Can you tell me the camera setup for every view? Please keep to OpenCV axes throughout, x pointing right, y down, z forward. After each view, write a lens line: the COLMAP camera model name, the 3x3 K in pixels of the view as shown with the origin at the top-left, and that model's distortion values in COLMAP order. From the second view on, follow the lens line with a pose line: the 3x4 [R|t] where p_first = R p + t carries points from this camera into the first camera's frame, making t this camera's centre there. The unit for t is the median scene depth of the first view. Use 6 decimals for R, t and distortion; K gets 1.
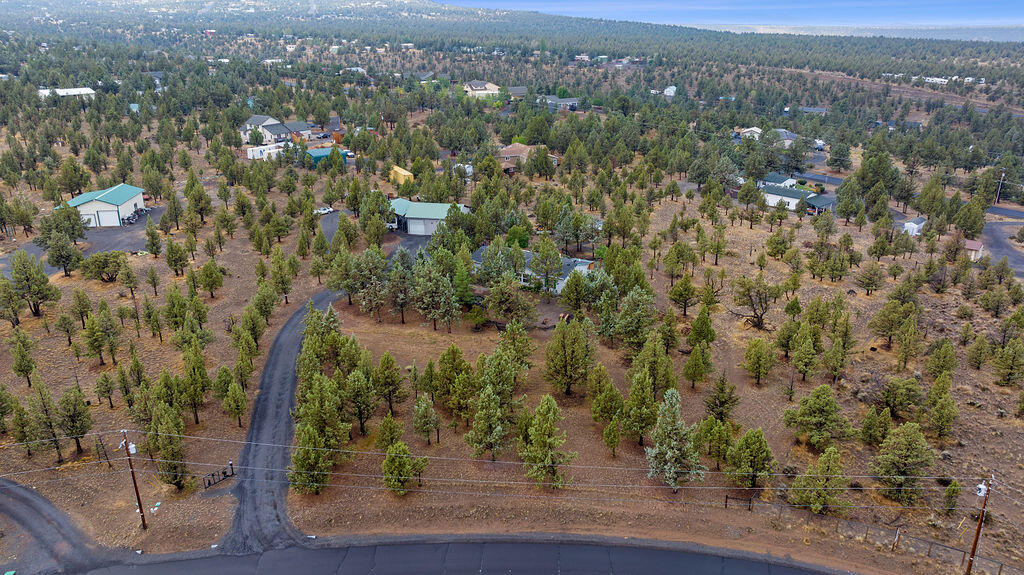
lens RADIAL K [[720.6, 0, 517.3], [0, 720.6, 283.3], [0, 0, 1]] dist [-0.030277, 0.026675]
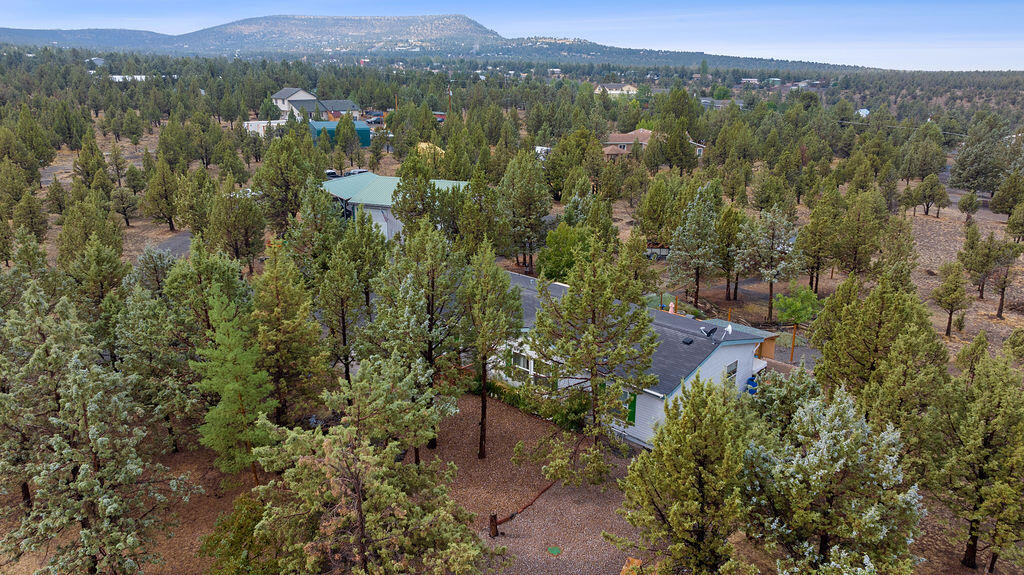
lens RADIAL K [[720.6, 0, 517.3], [0, 720.6, 283.3], [0, 0, 1]] dist [-0.030277, 0.026675]
pose [[0.976496, 0.062100, -0.206396, 0.022474], [-0.074777, 0.995727, -0.054187, -0.010294], [0.202149, 0.068347, 0.976967, 0.254516]]
